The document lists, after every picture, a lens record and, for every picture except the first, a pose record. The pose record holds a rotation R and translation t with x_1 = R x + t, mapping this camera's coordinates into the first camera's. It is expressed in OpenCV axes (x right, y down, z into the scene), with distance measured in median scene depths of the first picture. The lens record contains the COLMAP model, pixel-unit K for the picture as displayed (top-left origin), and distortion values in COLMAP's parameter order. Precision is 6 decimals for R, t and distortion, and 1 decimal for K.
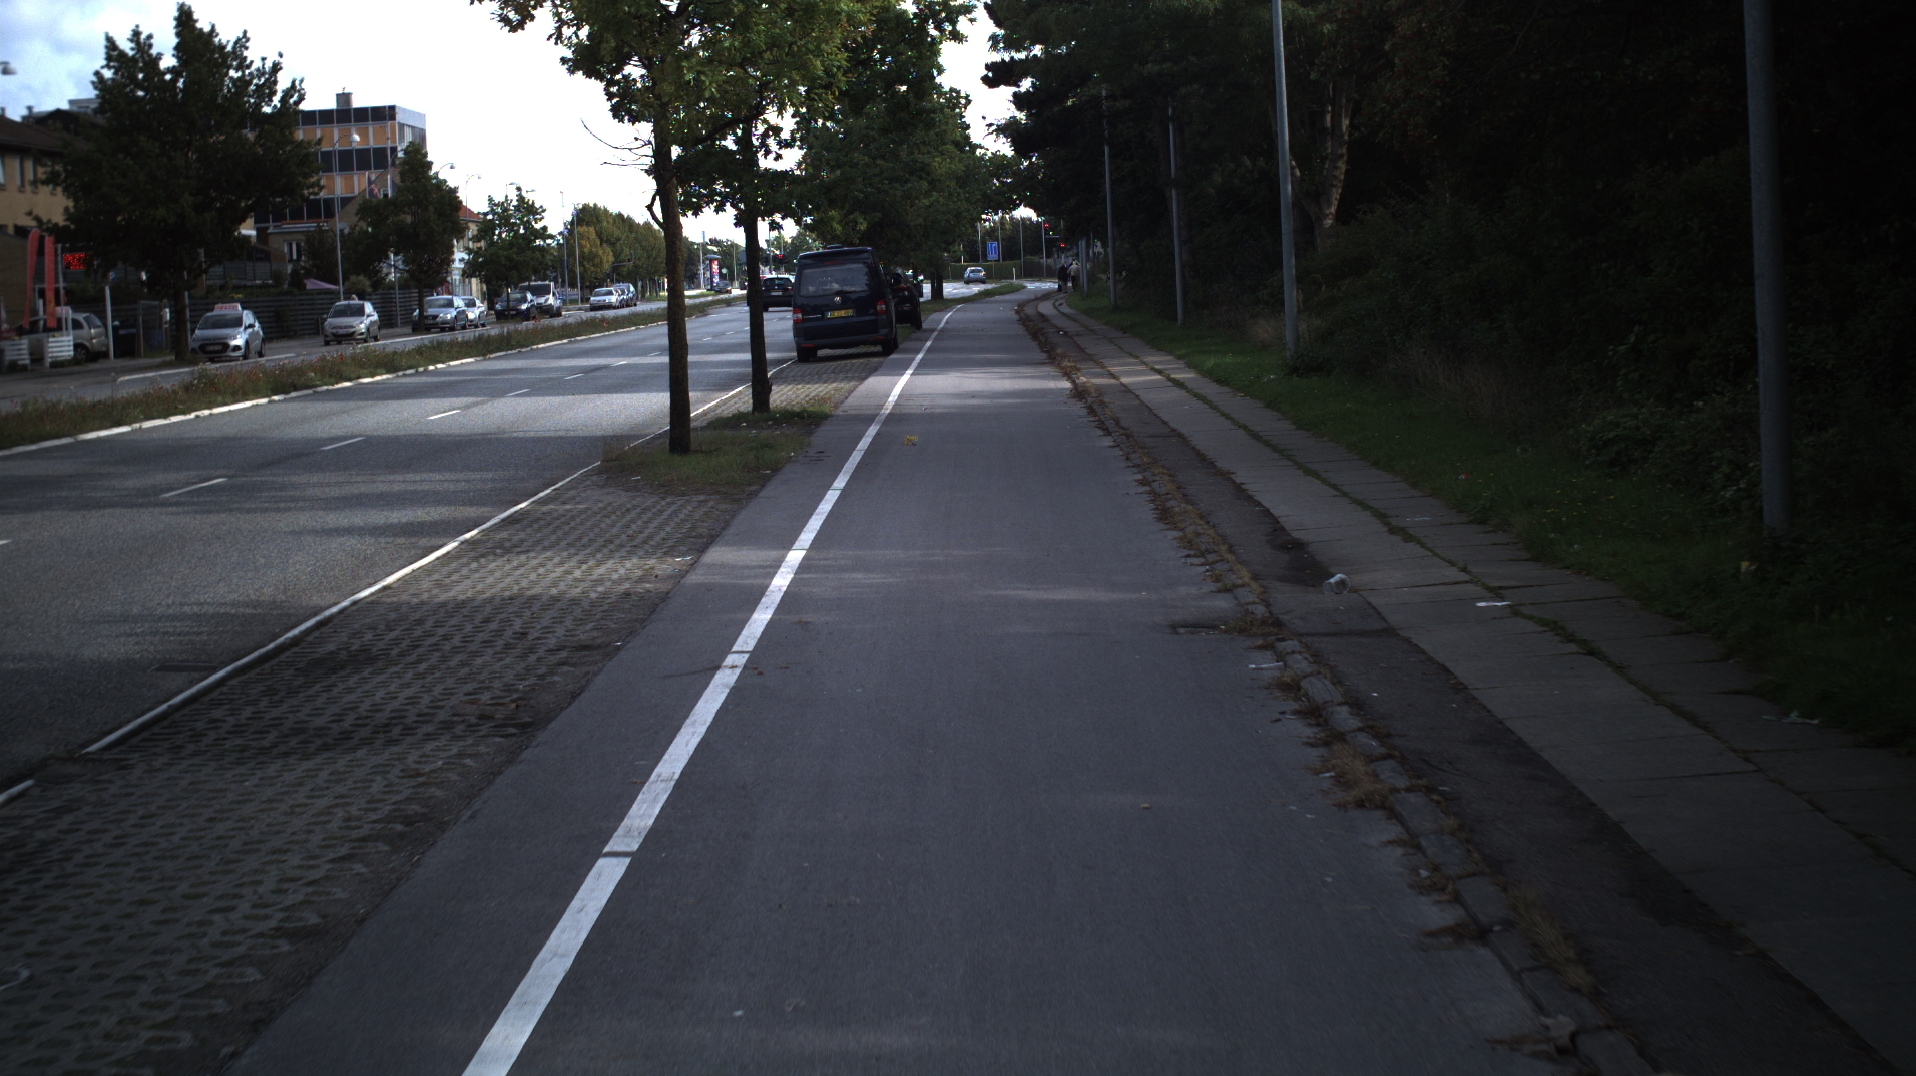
lens RADIAL K [[2909.2, 0, 962.6], [0, 2909.2, 542.0], [0, 0, 1]] dist [-0.197964, 0.000000]
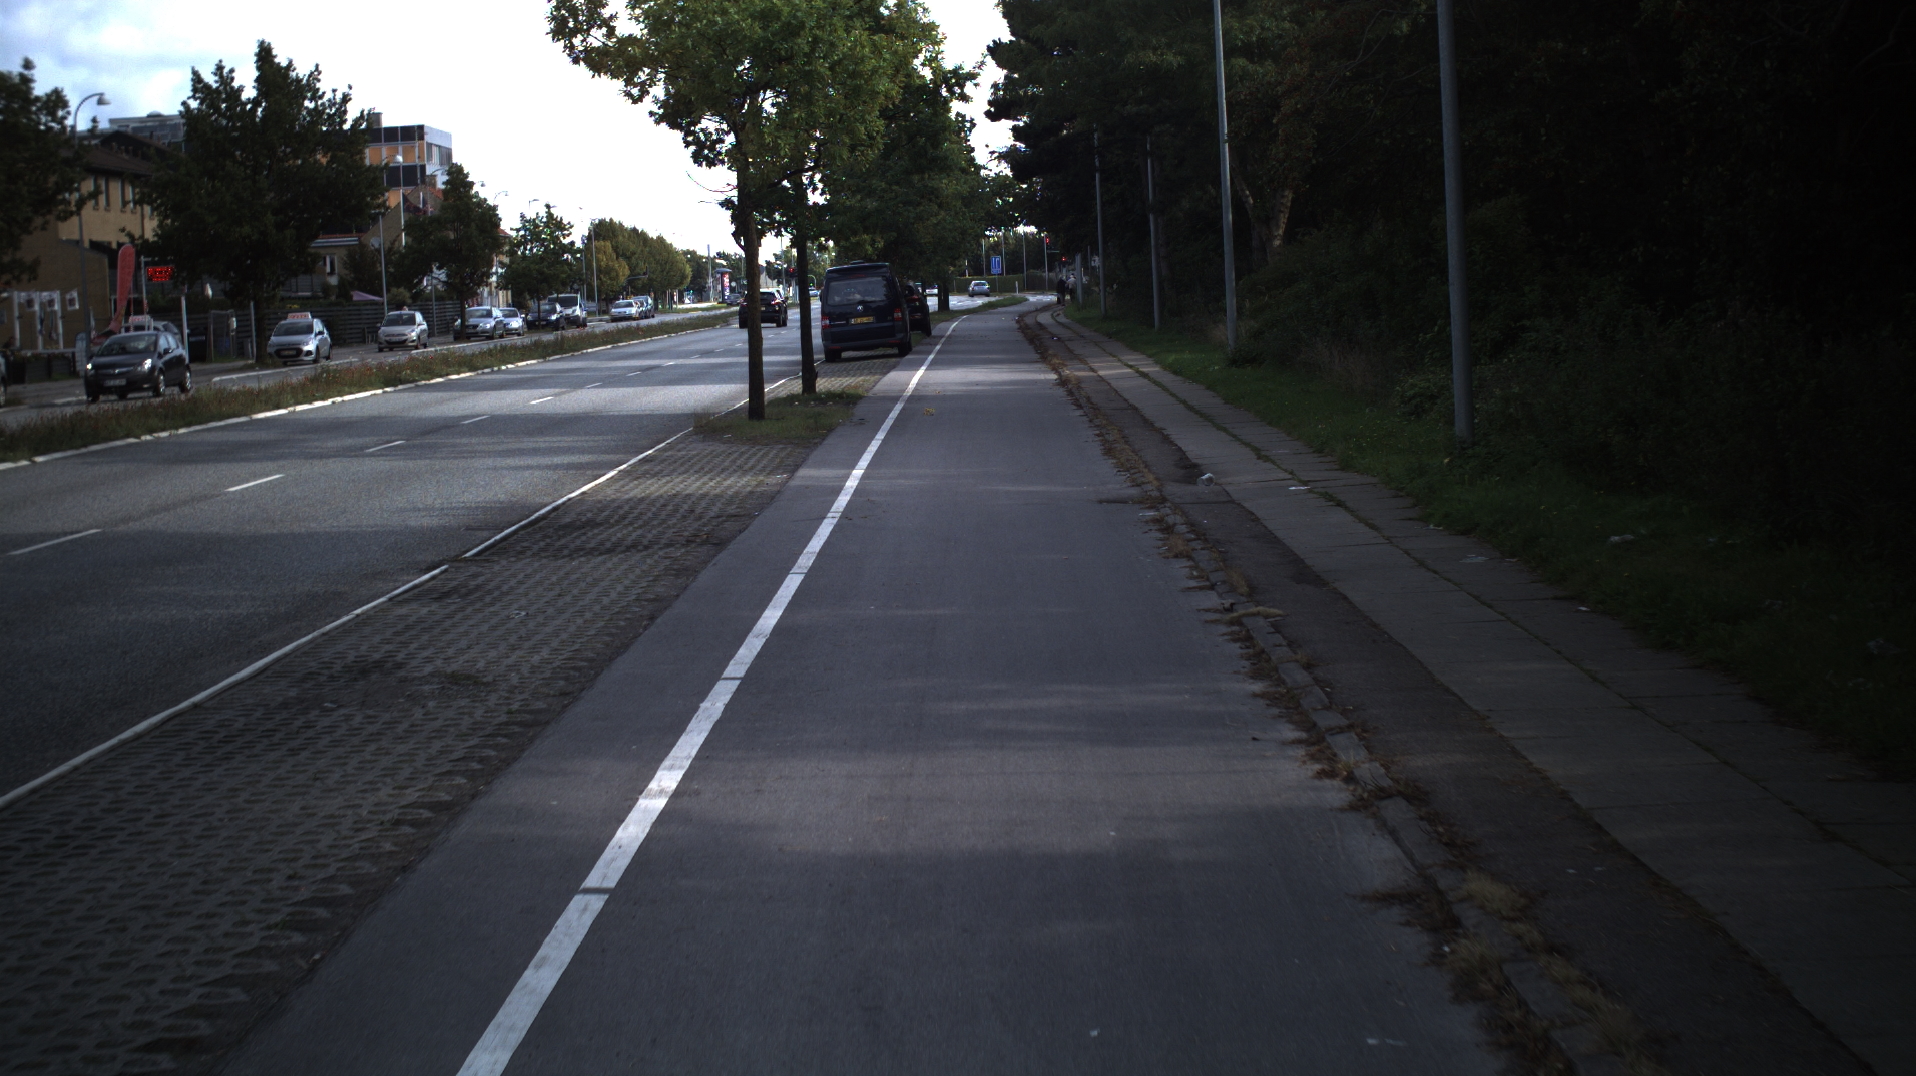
lens RADIAL K [[2909.2, 0, 953.6], [0, 2909.2, 534.6], [0, 0, 1]] dist [-0.197964, 0.000000]
pose [[0.999989, 0.000904, -0.004506, -0.000595], [-0.000936, 0.999974, -0.007185, 0.020703], [0.004500, 0.007189, 0.999964, -0.215931]]
